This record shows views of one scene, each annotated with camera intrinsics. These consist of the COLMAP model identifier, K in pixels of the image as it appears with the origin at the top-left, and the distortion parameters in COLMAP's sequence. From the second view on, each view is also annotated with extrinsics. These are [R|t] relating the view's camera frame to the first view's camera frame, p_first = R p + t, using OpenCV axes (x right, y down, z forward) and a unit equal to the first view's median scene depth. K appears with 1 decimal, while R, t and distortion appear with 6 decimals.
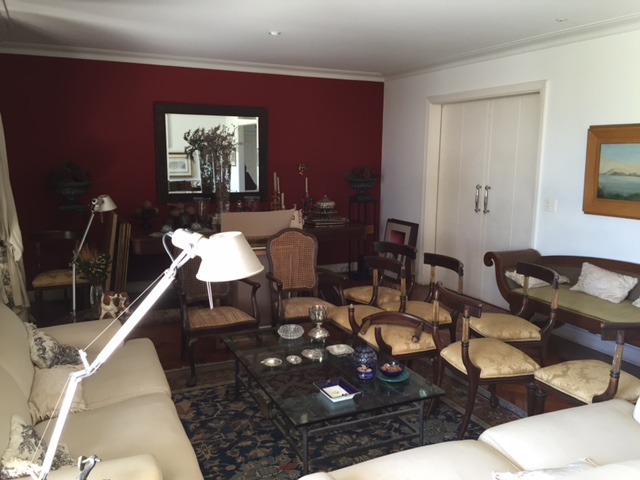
lens RADIAL K [[536.8, 0, 320.0], [0, 536.8, 240.0], [0, 0, 1]] dist [-0.001972, 0.000330]
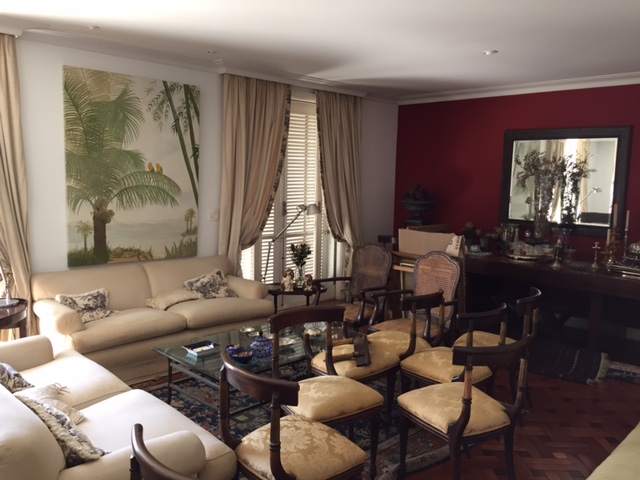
lens RADIAL K [[536.8, 0, 320.0], [0, 536.8, 240.0], [0, 0, 1]] dist [-0.001972, 0.000330]
pose [[0.335240, 0.108674, -0.935844, 0.625692], [-0.165755, 0.984634, 0.054962, -0.048465], [0.927437, 0.136695, 0.348102, 0.362042]]
